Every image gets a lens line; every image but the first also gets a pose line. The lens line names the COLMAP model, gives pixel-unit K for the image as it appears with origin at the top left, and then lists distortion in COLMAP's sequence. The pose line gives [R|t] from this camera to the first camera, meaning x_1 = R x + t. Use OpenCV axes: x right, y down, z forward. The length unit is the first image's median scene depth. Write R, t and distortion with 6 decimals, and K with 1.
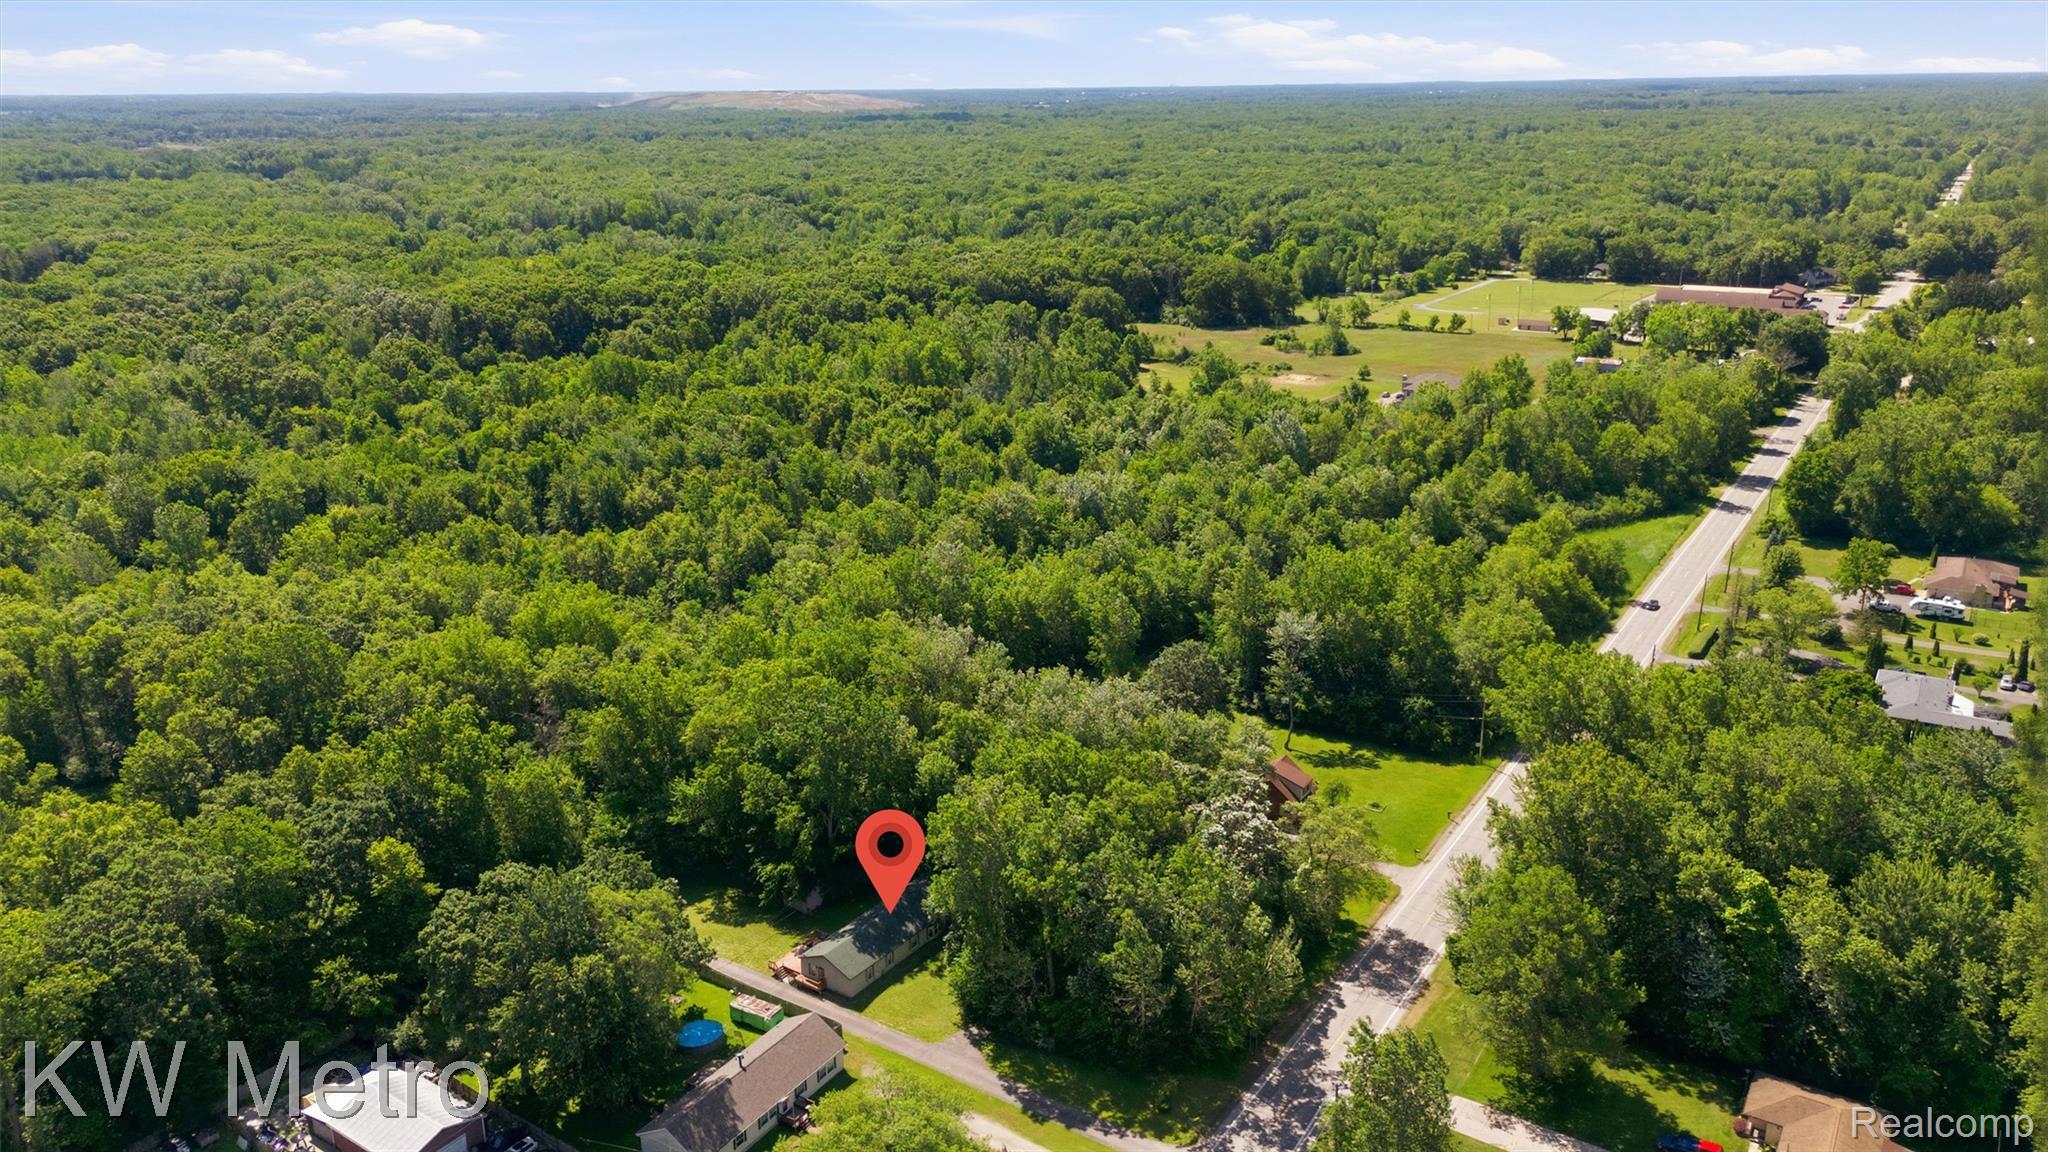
lens RADIAL K [[1472.5, 0, 1030.7], [0, 1472.5, 575.8], [0, 0, 1]] dist [0.023497, -0.013689]
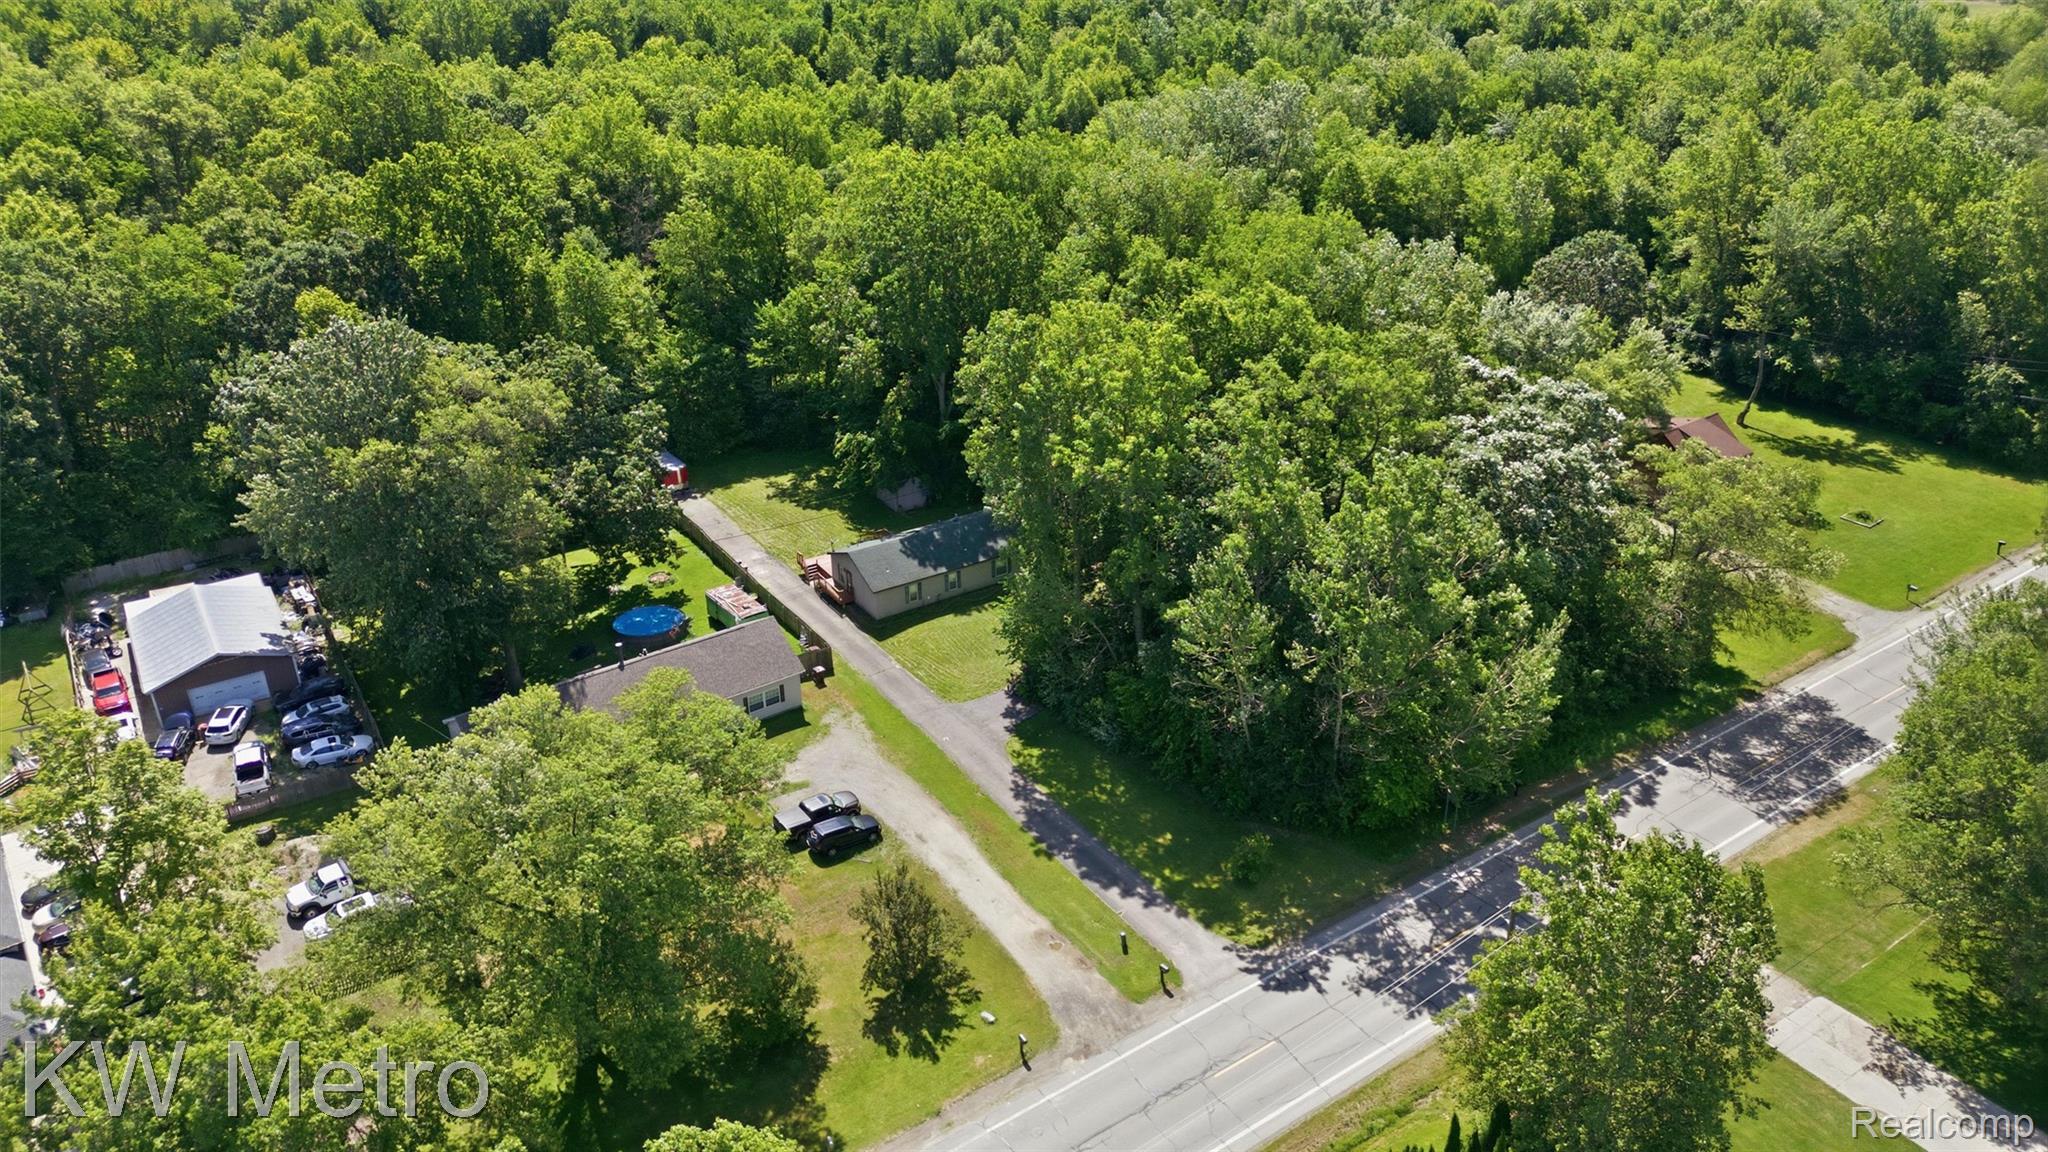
lens RADIAL K [[1472.5, 0, 1018.4], [0, 1472.5, 571.1], [0, 0, 1]] dist [0.023497, -0.013689]
pose [[0.921152, 0.170698, -0.349773, 0.158087], [-0.107436, 0.975294, 0.193027, 0.117319], [0.374081, -0.140229, 0.916733, 0.378319]]
